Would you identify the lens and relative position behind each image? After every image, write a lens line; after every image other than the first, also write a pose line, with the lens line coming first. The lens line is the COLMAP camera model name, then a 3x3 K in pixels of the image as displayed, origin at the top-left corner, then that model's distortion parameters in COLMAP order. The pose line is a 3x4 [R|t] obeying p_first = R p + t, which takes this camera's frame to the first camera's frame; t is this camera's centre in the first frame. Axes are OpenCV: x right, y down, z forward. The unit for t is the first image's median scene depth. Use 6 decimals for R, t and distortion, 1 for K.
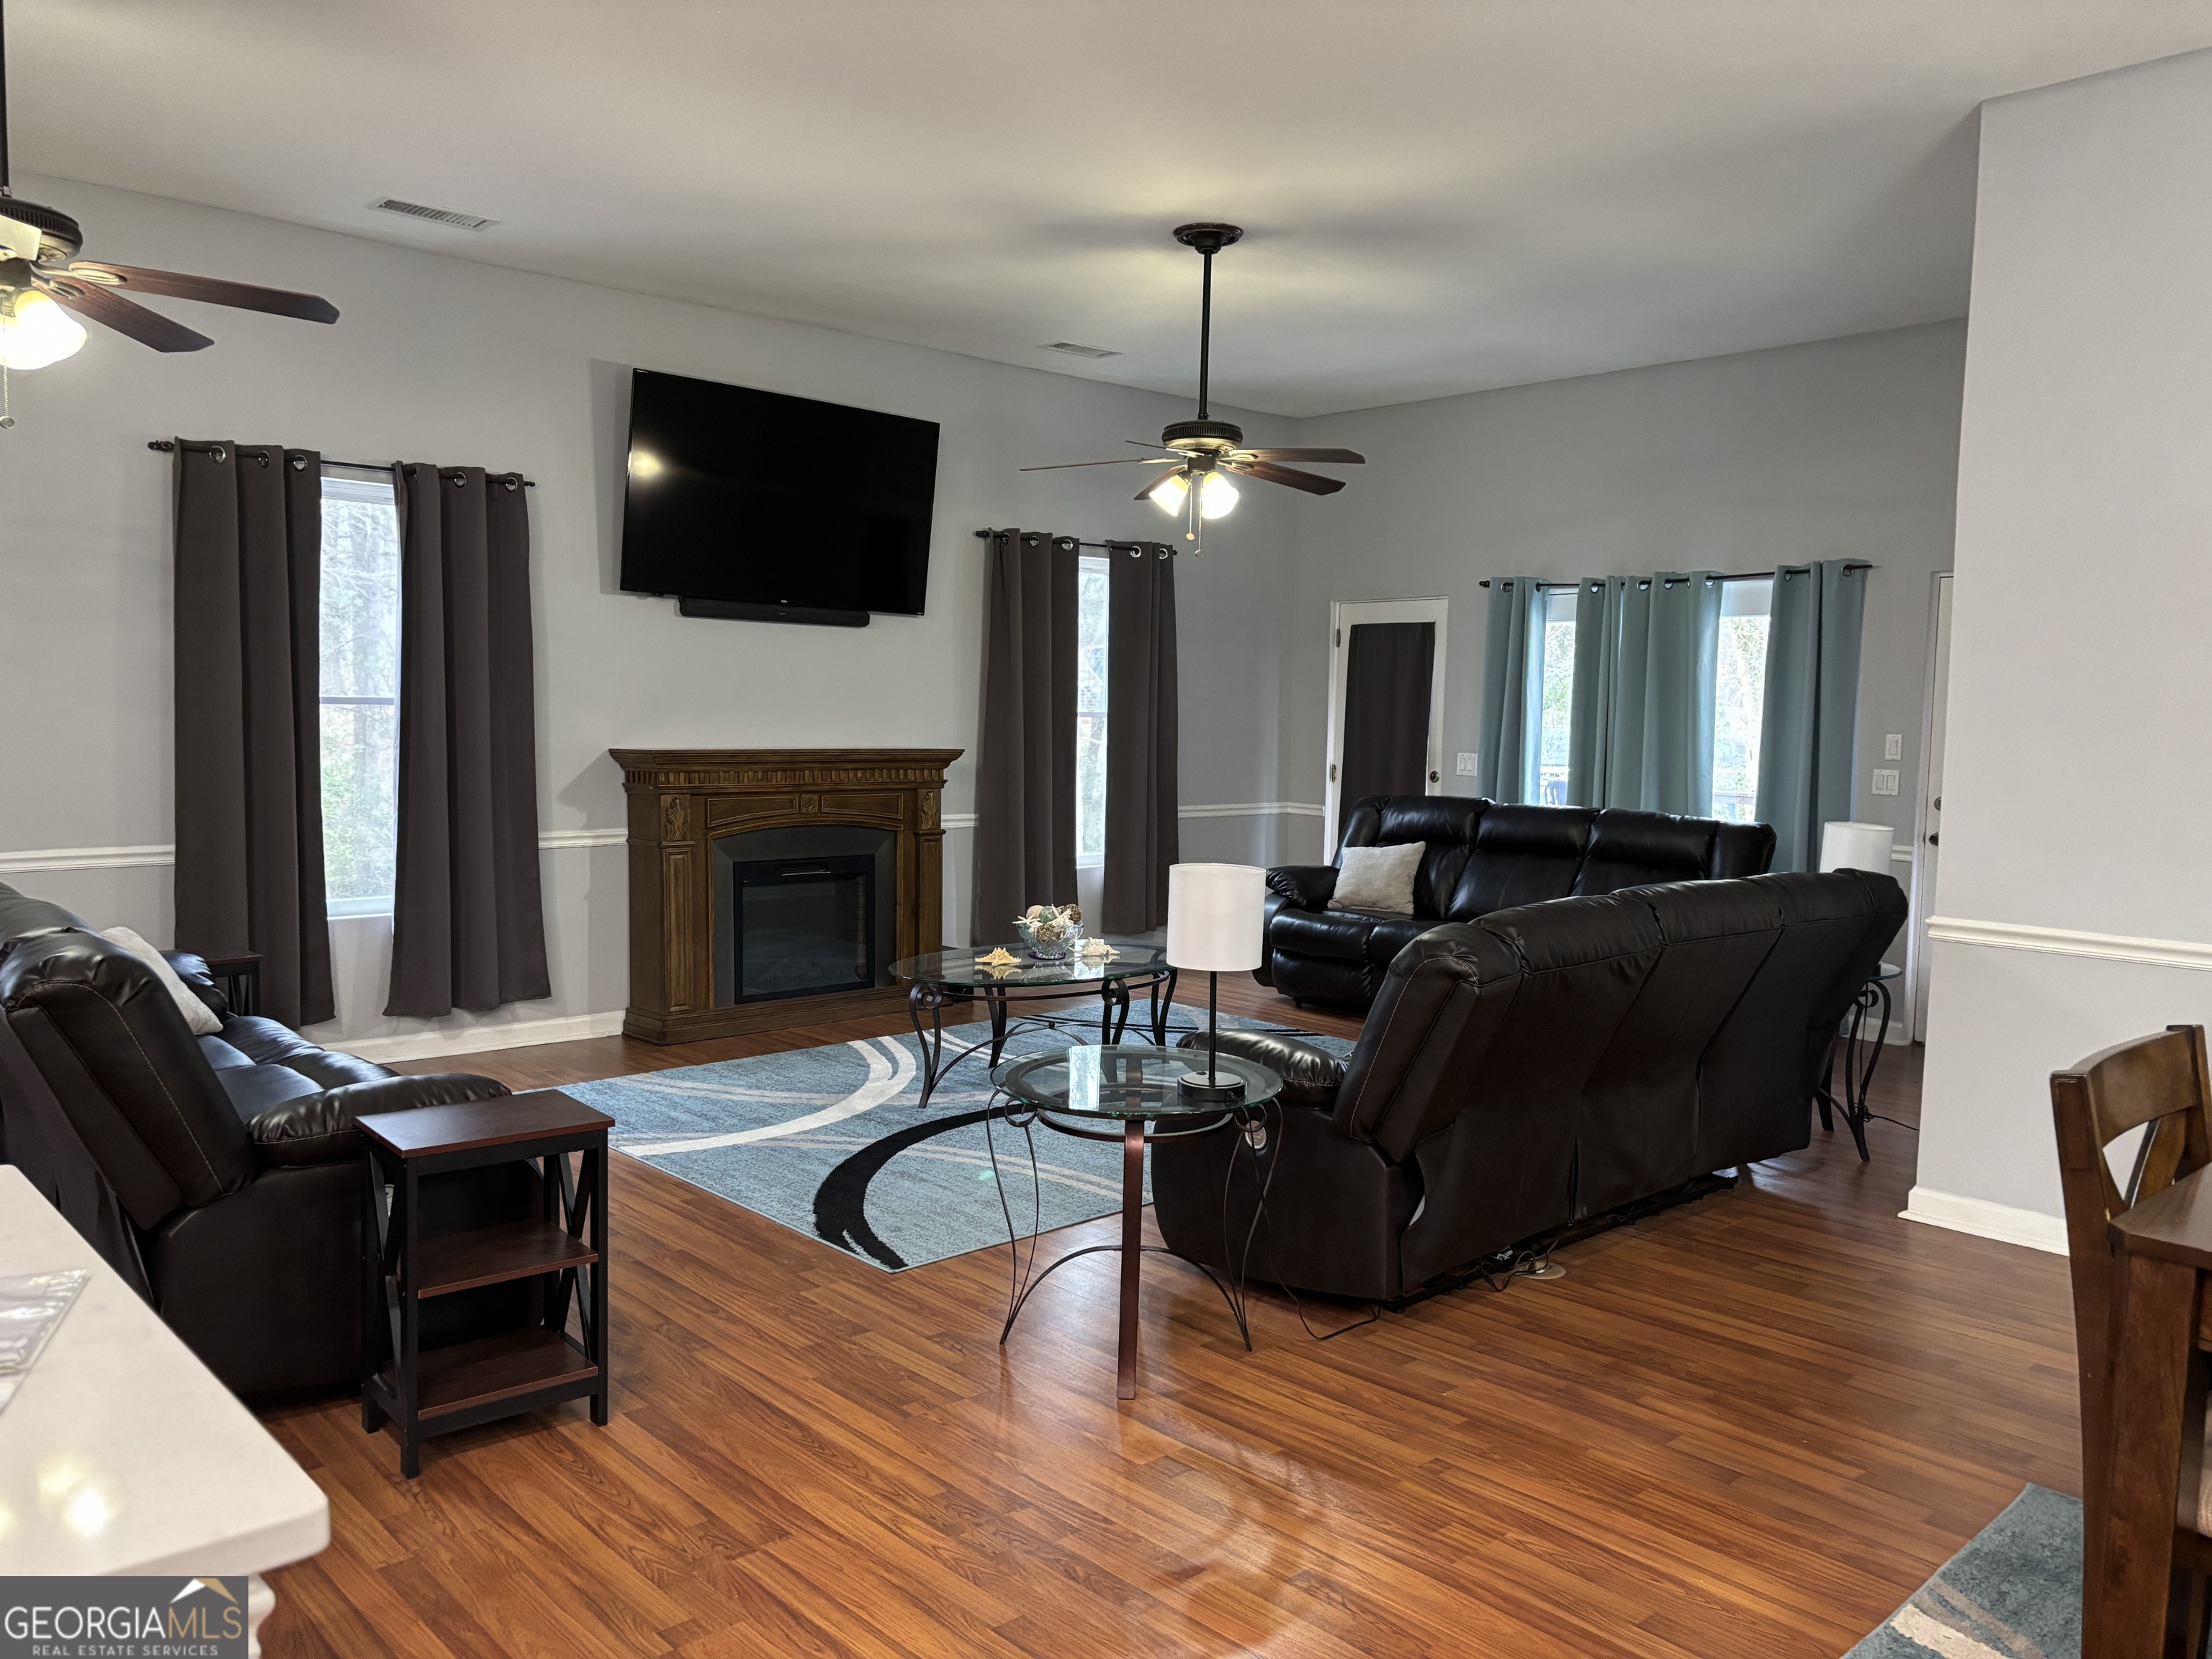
lens RADIAL K [[1669.7, 0, 1106.0], [0, 1669.7, 829.5], [0, 0, 1]] dist [0.040296, -0.031311]
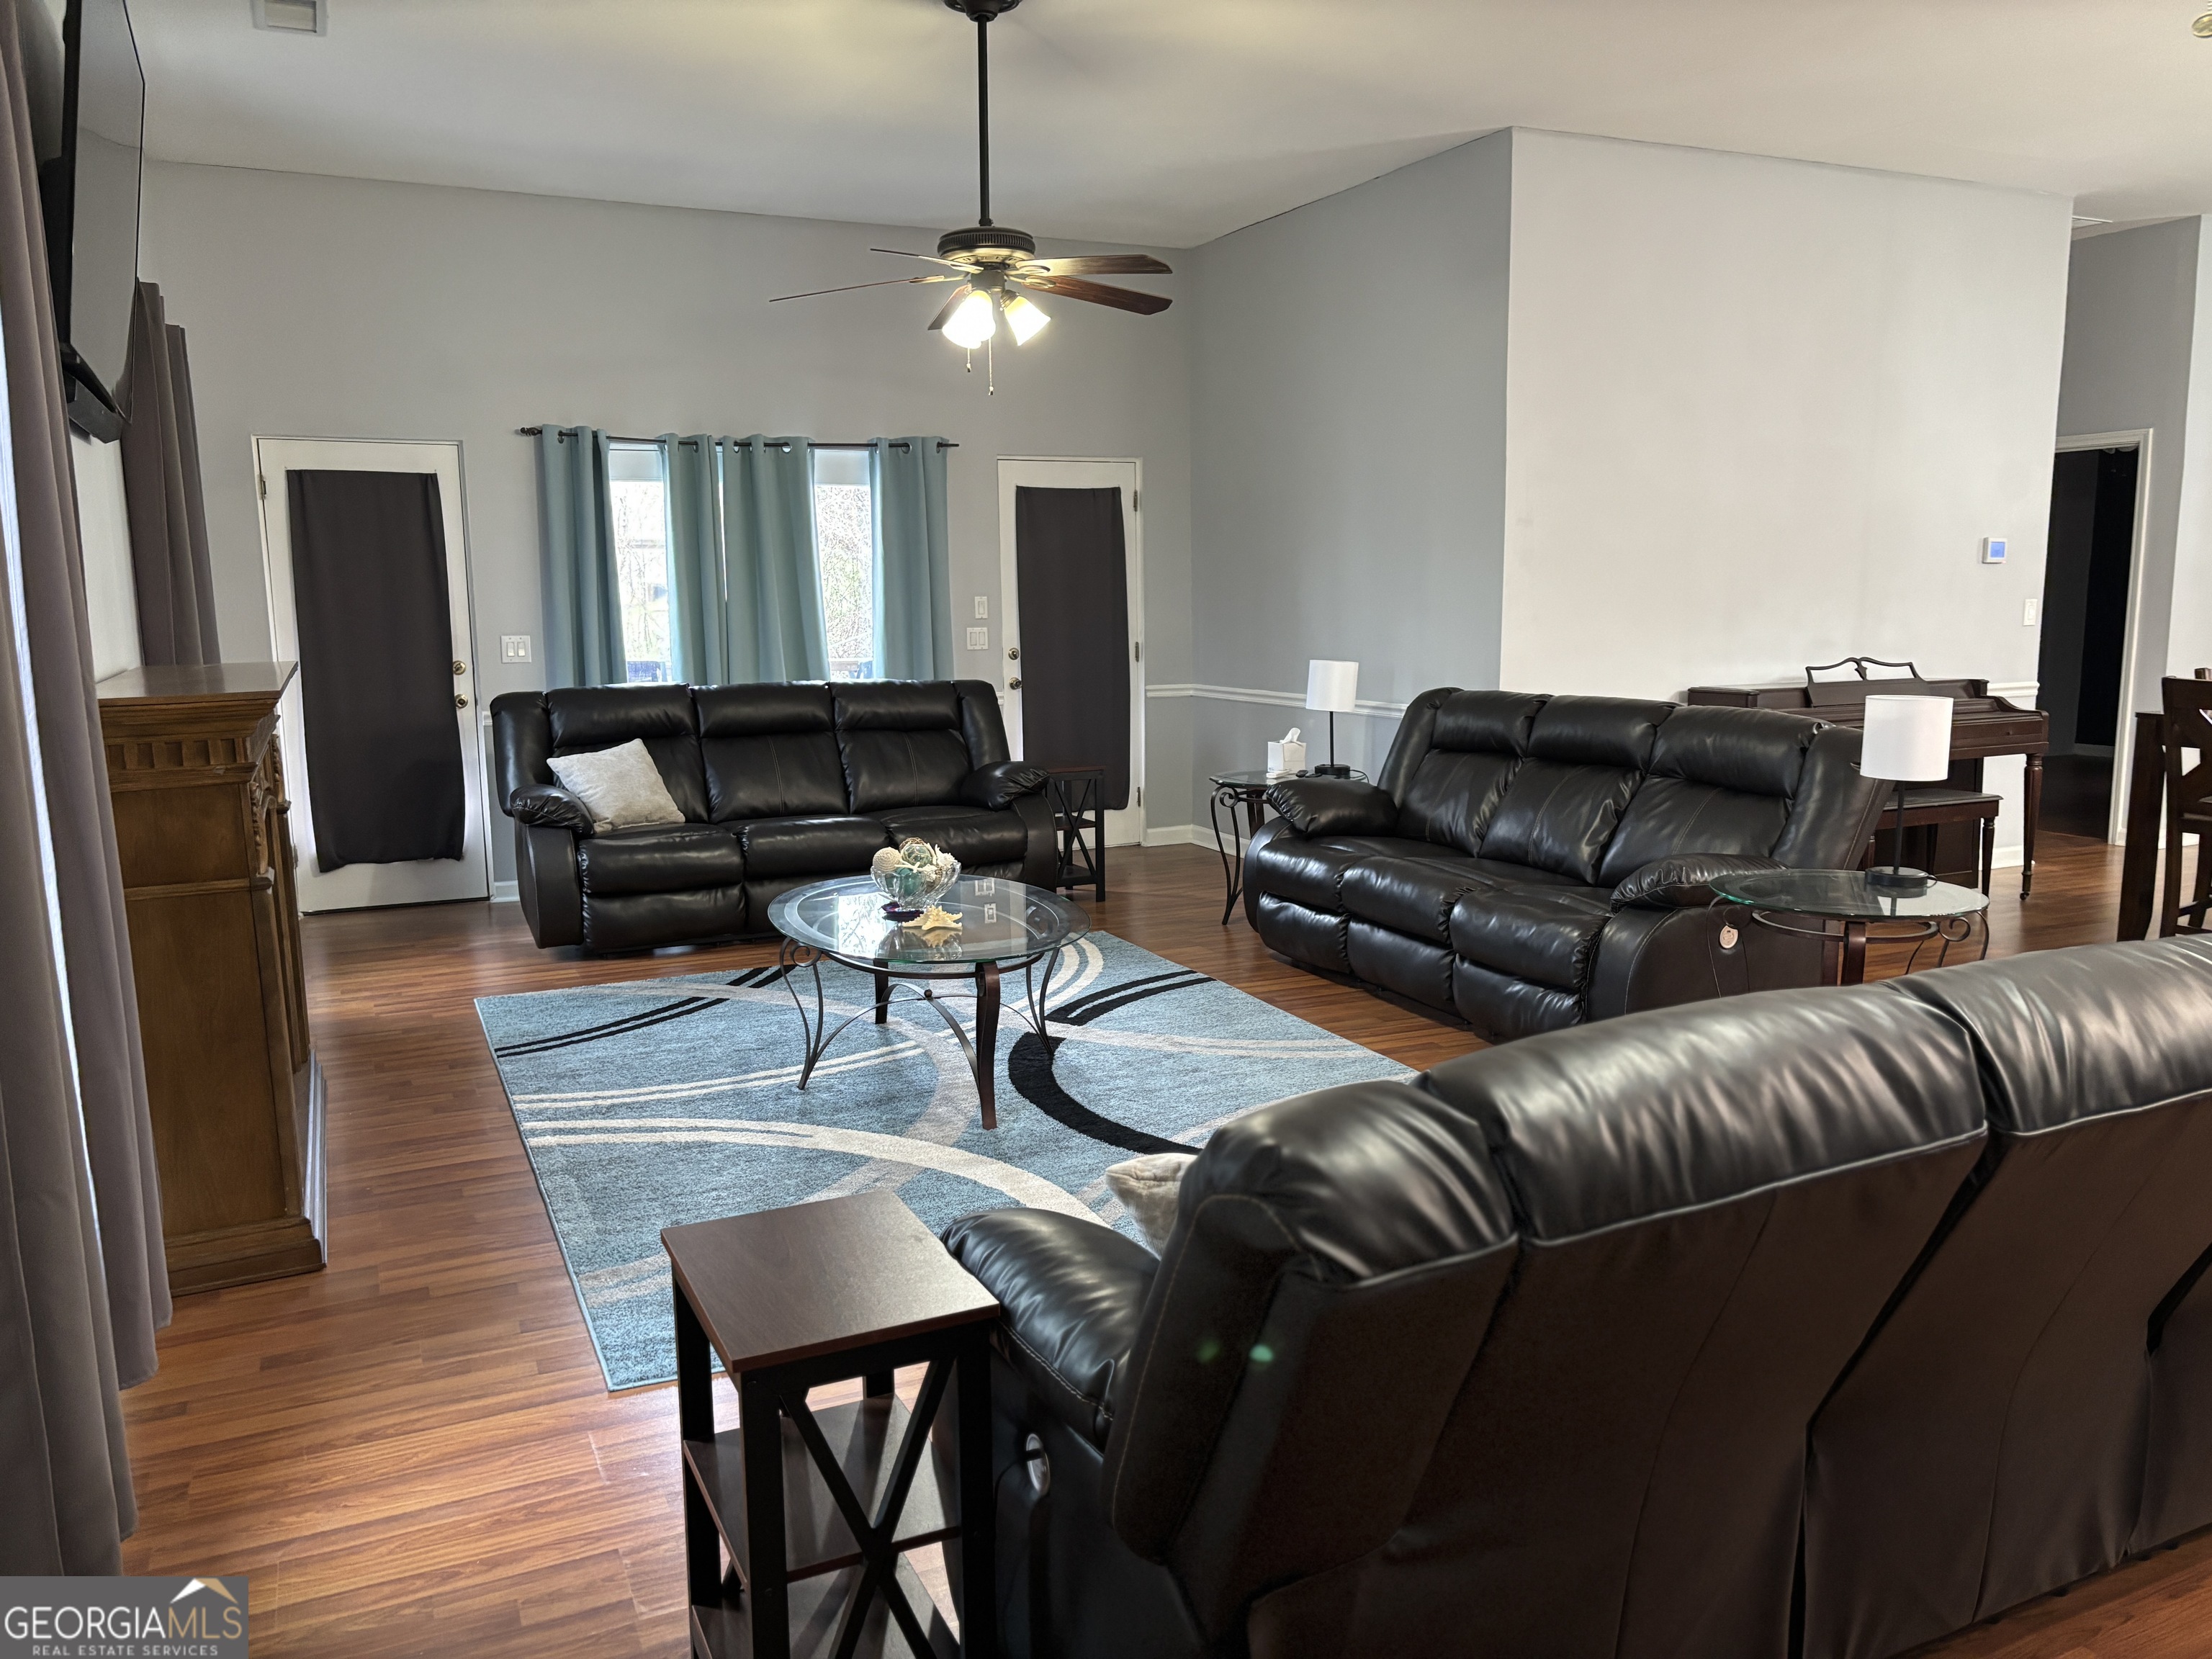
lens RADIAL K [[1653.6, 0, 1111.2], [0, 1653.6, 850.4], [0, 0, 1]] dist [0.078496, -0.102013]
pose [[0.301269, -0.171107, 0.938061, -0.681622], [0.088794, 0.984528, 0.151065, -0.054811], [-0.949396, 0.037783, 0.311801, 0.636448]]
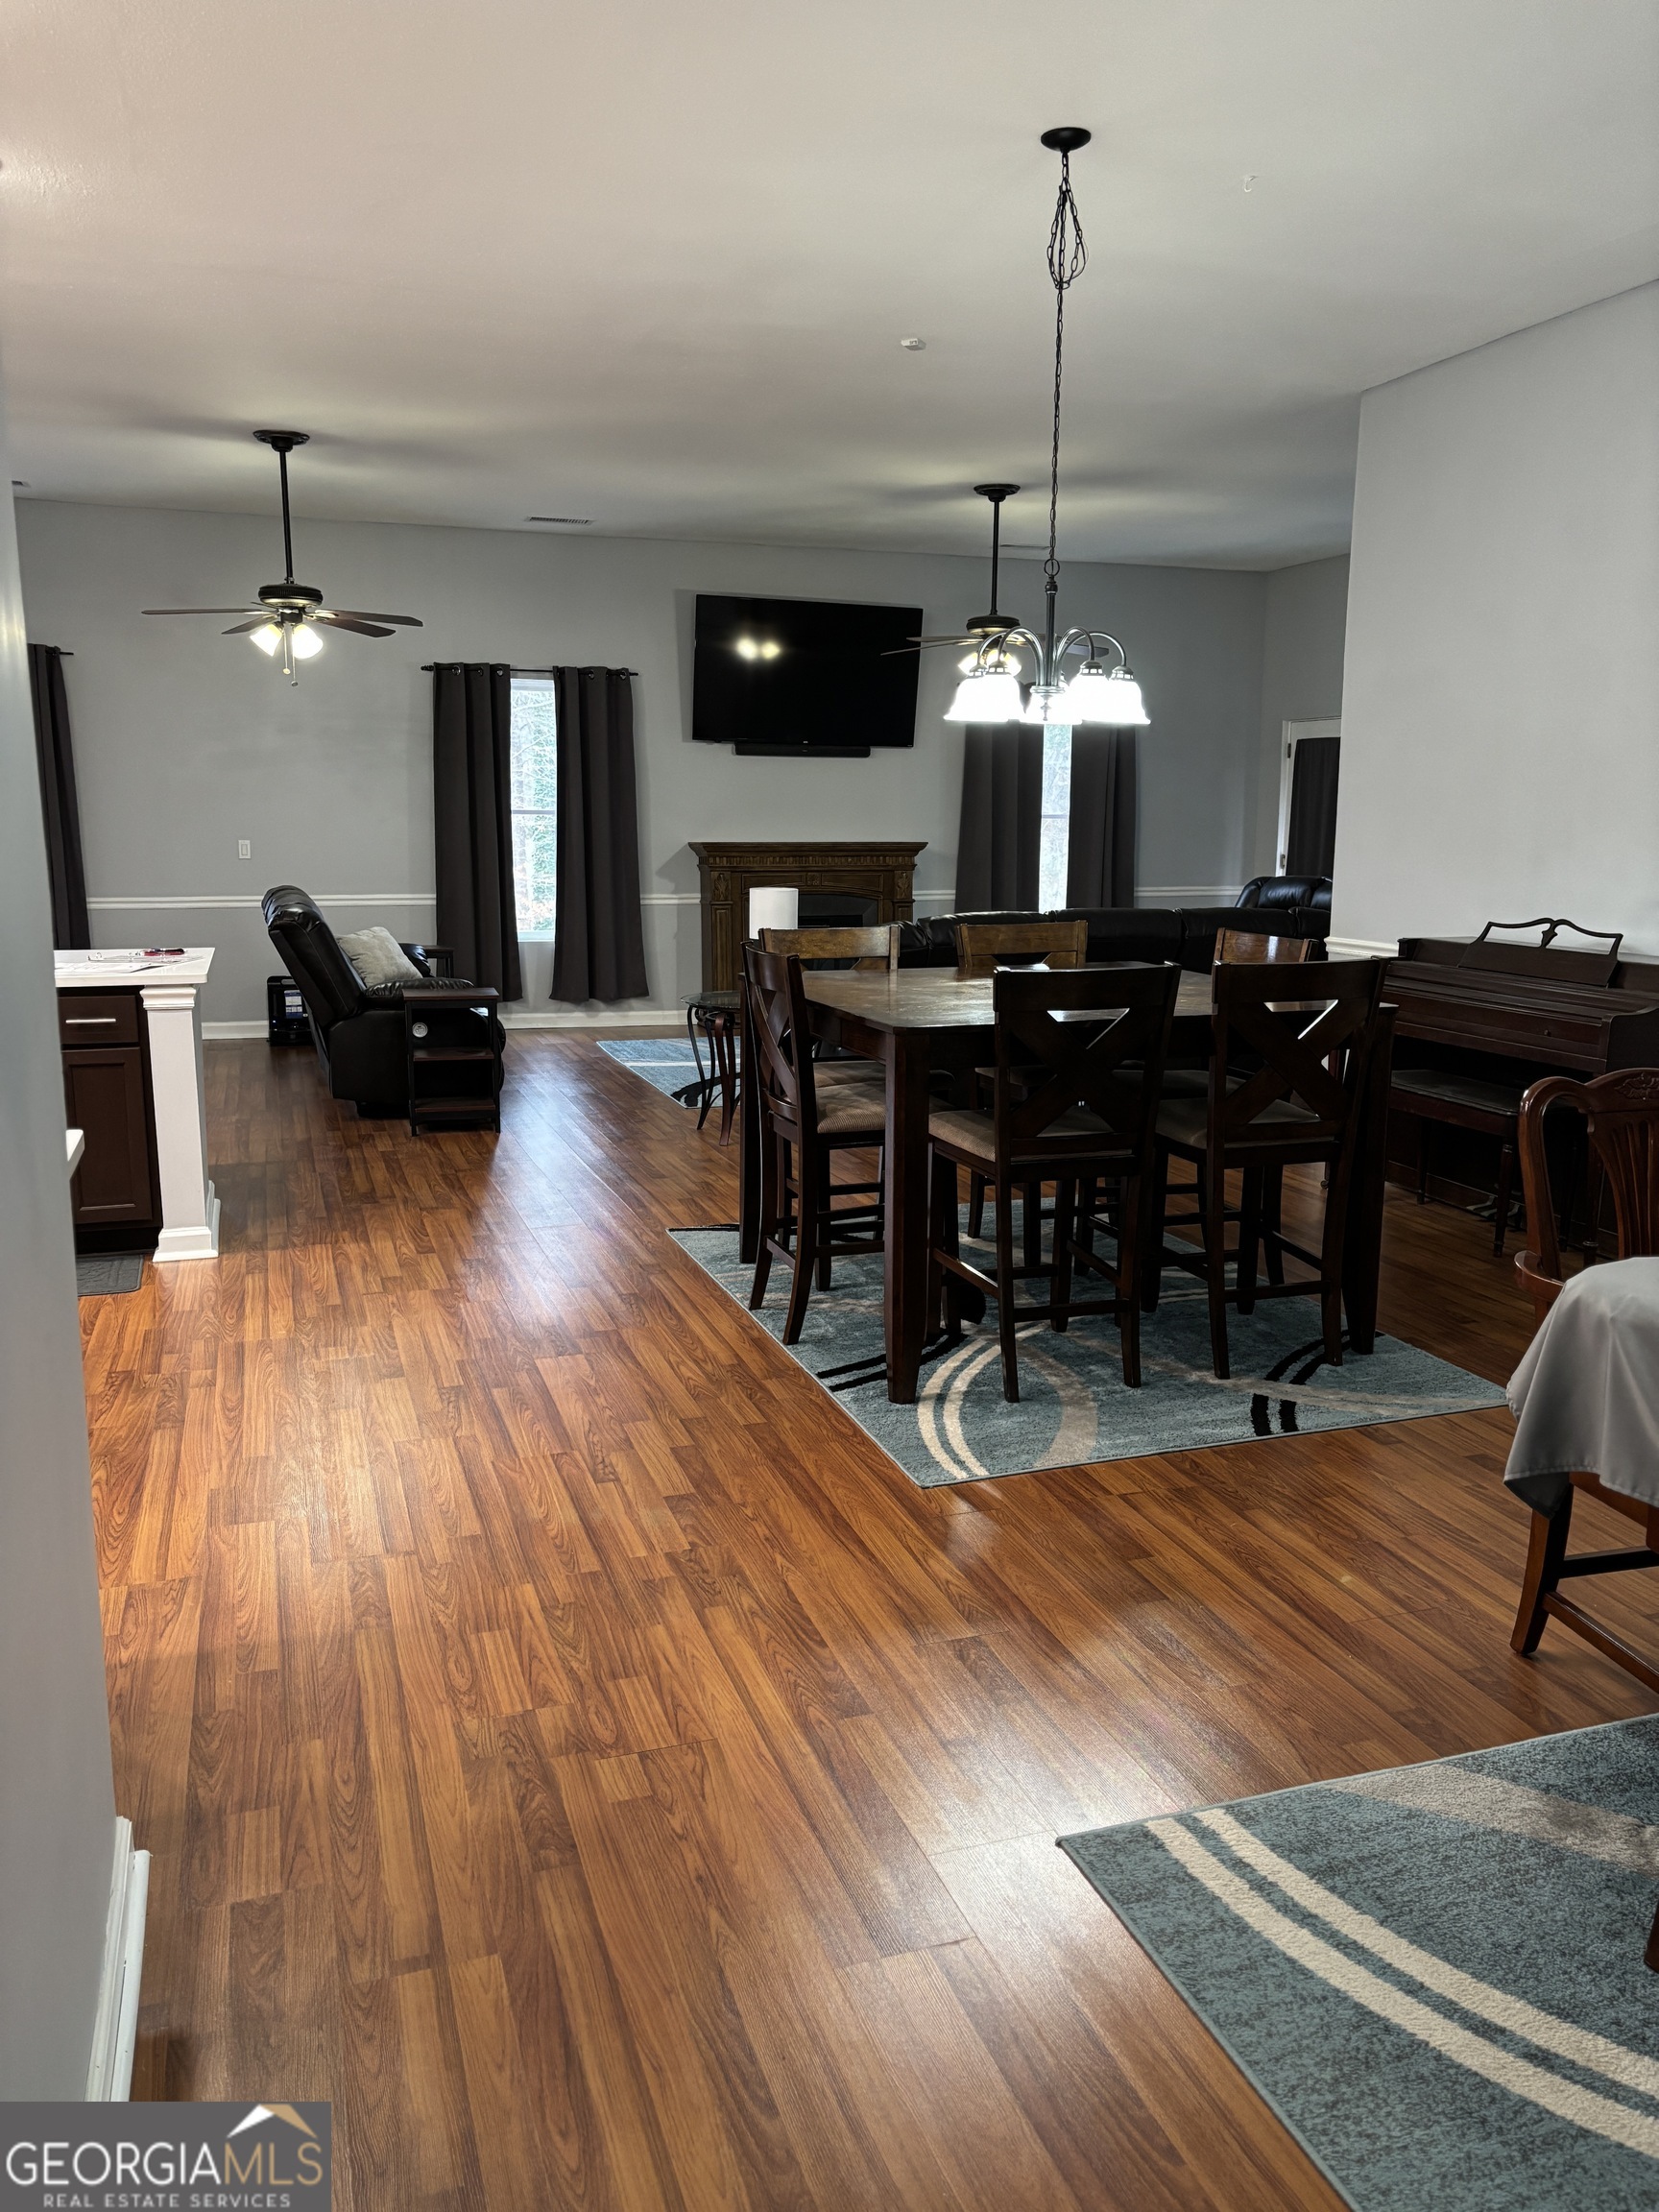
lens RADIAL K [[1673.8, 0, 824.7], [0, 1673.8, 1118.0], [0, 0, 1]] dist [0.069261, -0.173070]
pose [[0.912457, 0.060264, -0.404710, 0.509572], [-0.019748, 0.994428, 0.103554, 0.047647], [0.408695, -0.086496, 0.908563, -0.434334]]
